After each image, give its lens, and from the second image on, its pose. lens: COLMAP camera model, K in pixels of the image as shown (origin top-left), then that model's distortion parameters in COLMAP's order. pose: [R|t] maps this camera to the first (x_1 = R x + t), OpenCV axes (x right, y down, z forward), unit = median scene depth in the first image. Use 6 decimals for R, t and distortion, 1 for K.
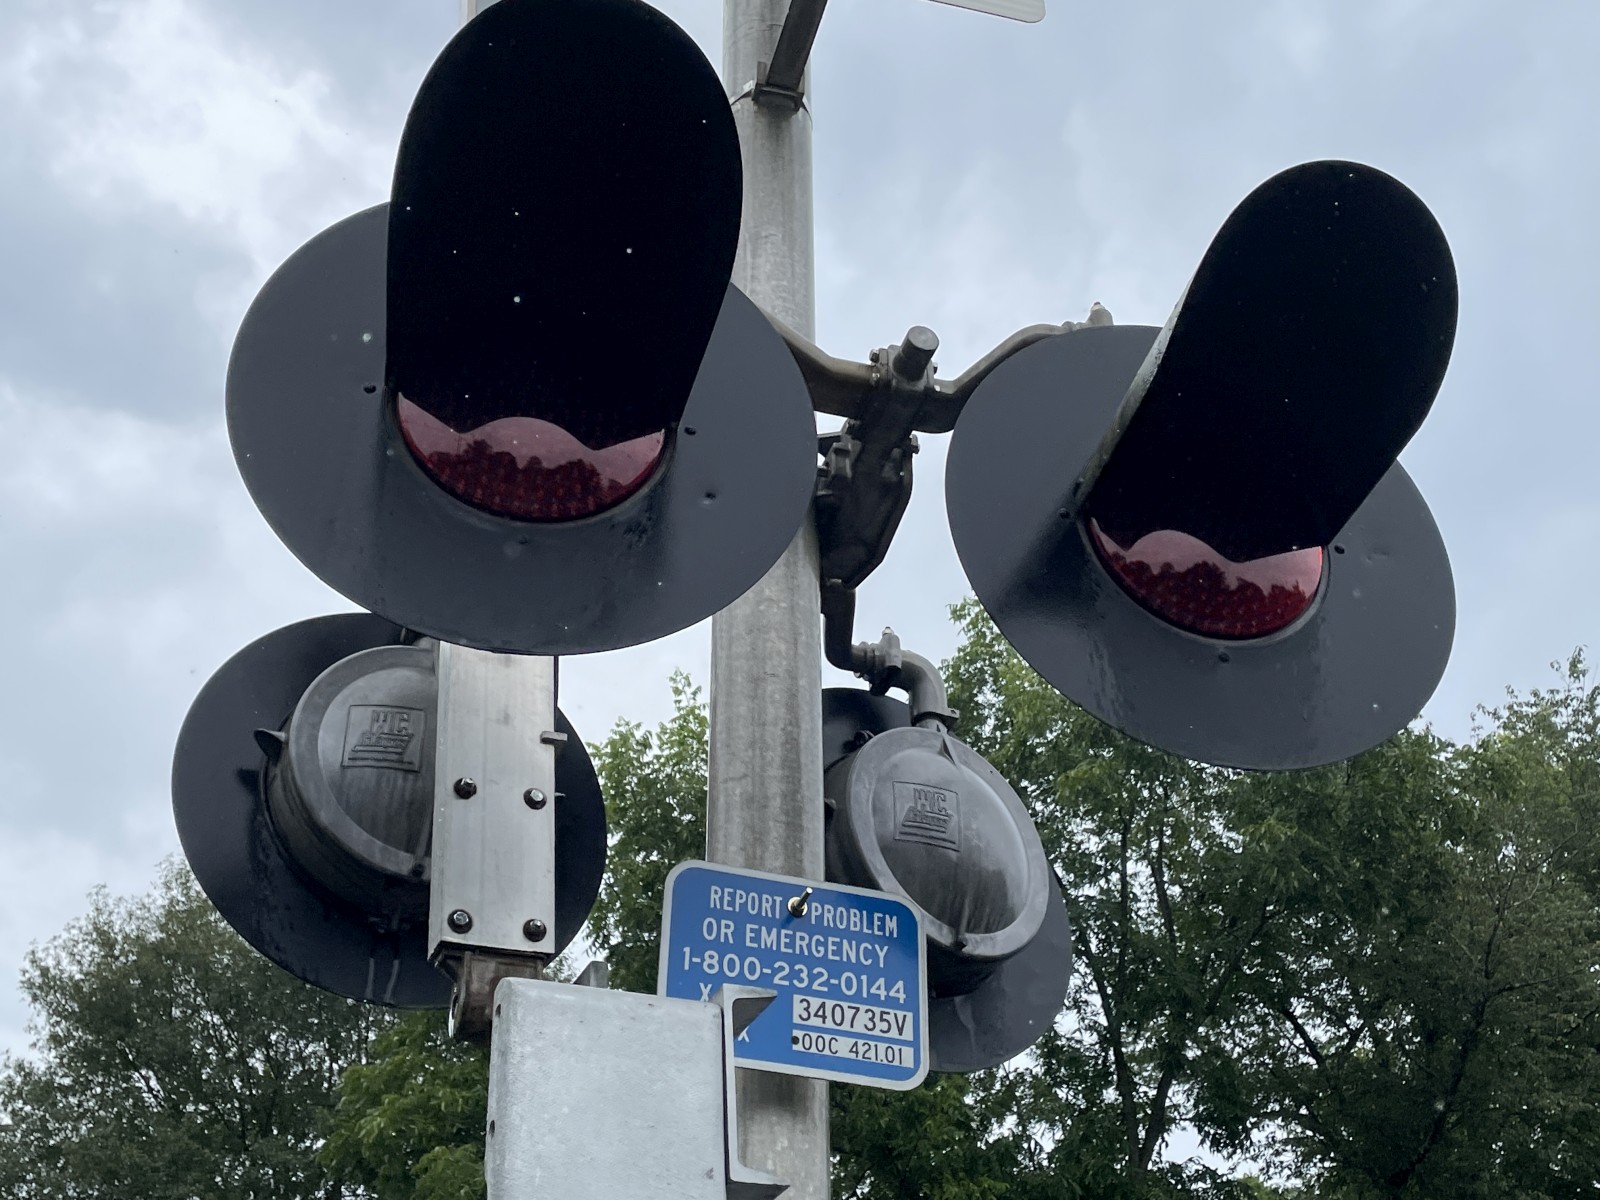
lens RADIAL K [[1976.2, 0, 777.9], [0, 1976.2, 563.6], [0, 0, 1]] dist [0.179626, -0.464442]
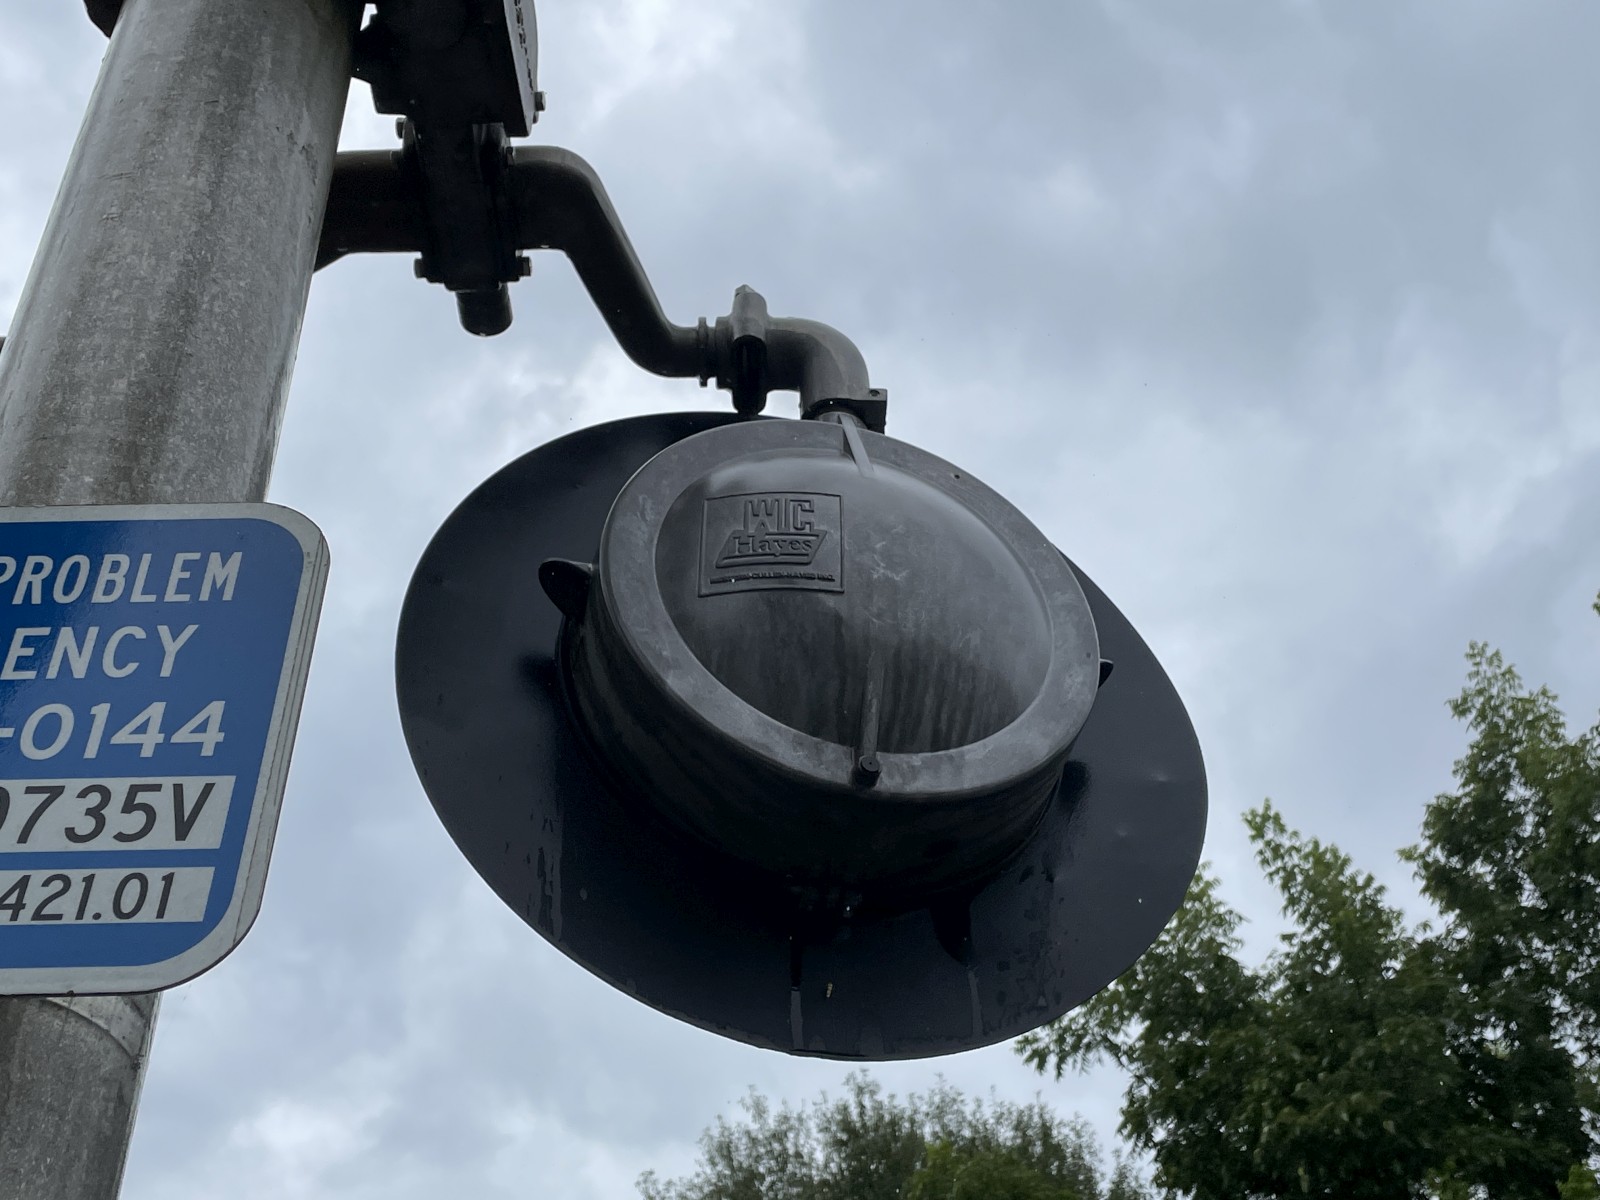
lens RADIAL K [[1964.6, 0, 826.7], [0, 1964.6, 580.5], [0, 0, 1]] dist [0.108522, -0.232347]
pose [[0.948910, -0.236422, -0.208983, 0.237410], [0.213596, 0.968751, -0.126091, 0.254793], [0.232263, 0.075011, 0.969756, 0.691215]]
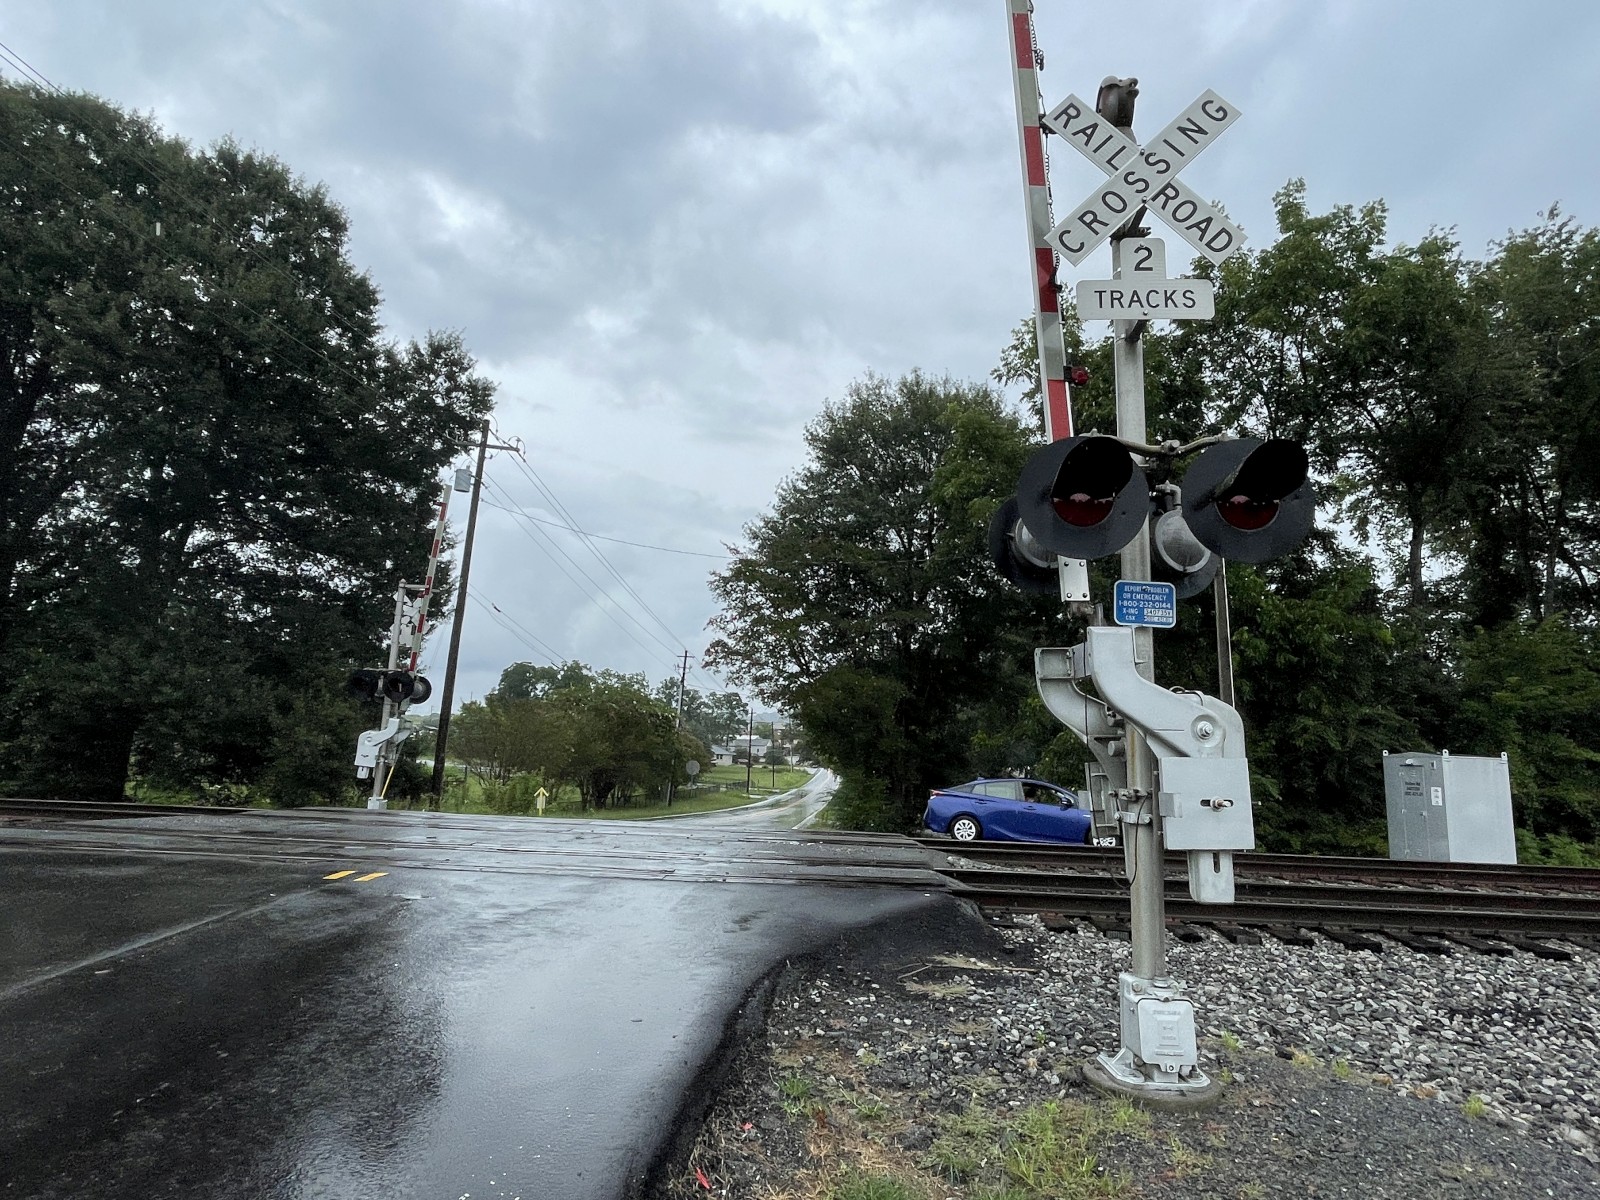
lens RADIAL K [[900.3, 0, 804.1], [0, 900.3, 594.2], [0, 0, 1]] dist [-0.003225, -0.001052]
pose [[0.945669, -0.022530, -0.324349, -0.057720], [0.155068, 0.908077, 0.389037, -0.750836], [0.285769, -0.418197, 0.862234, -1.019462]]
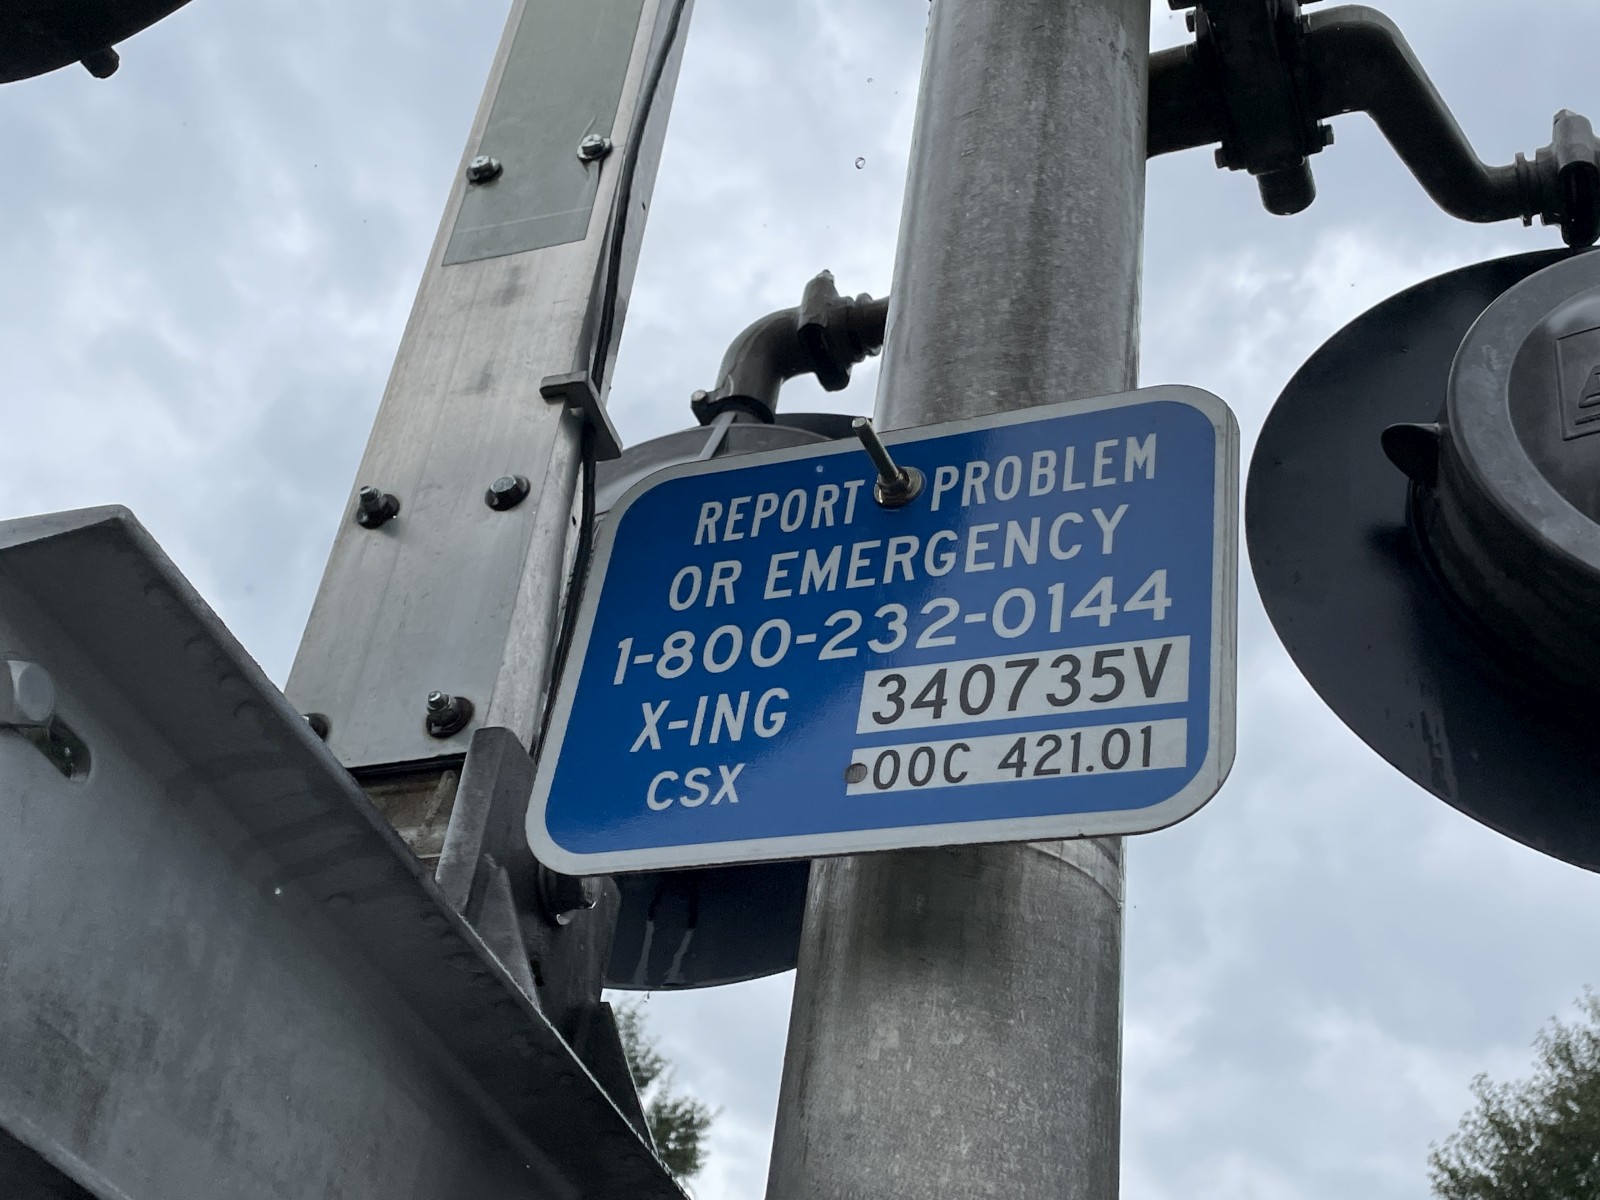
lens RADIAL K [[1955.9, 0, 805.1], [0, 1955.9, 621.2], [0, 0, 1]] dist [0.127956, -0.296250]
pose [[0.764779, -0.310944, -0.564293, 0.213815], [0.267602, 0.950015, -0.160812, 0.259355], [0.586090, -0.028020, 0.809761, 0.666014]]
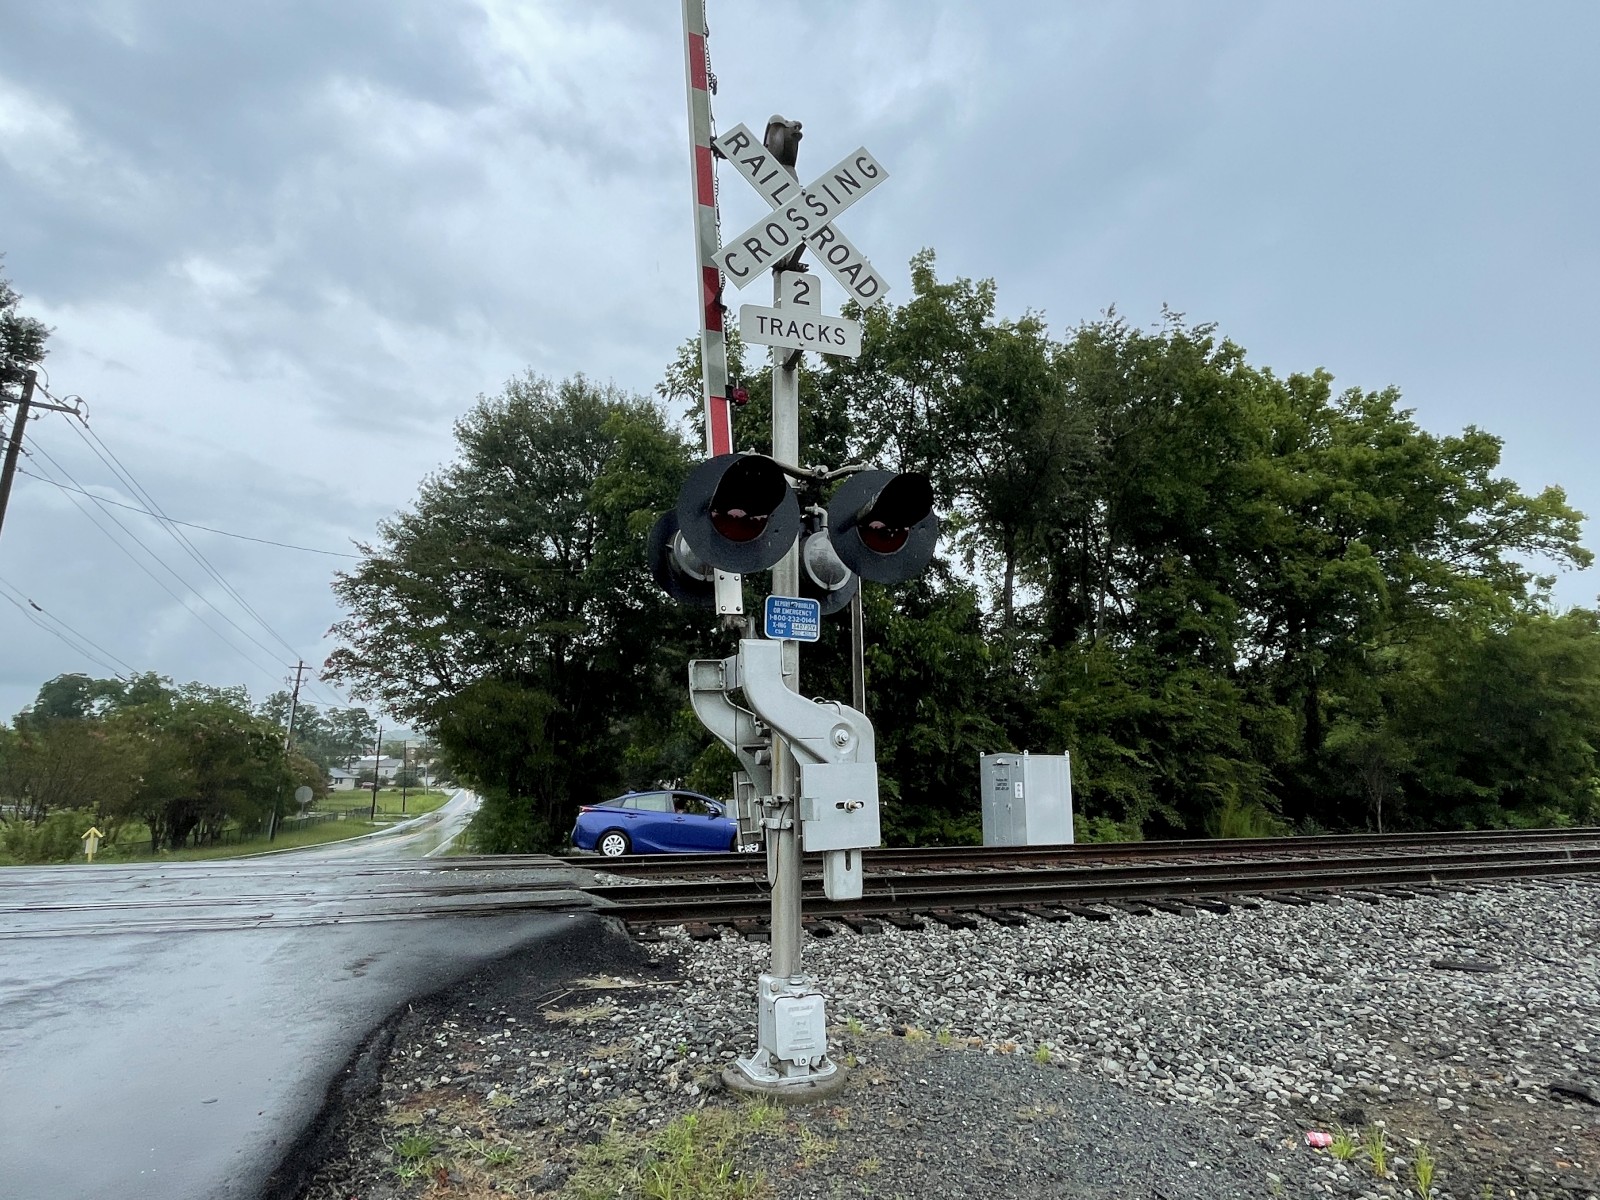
lens RADIAL K [[900.3, 0, 804.1], [0, 900.3, 594.2], [0, 0, 1]] dist [-0.003225, -0.001052]
pose [[0.998926, 0.008384, 0.045560, -0.062591], [-0.025948, 0.915989, 0.400363, -0.715735], [-0.038376, -0.401115, 0.915223, -0.969150]]
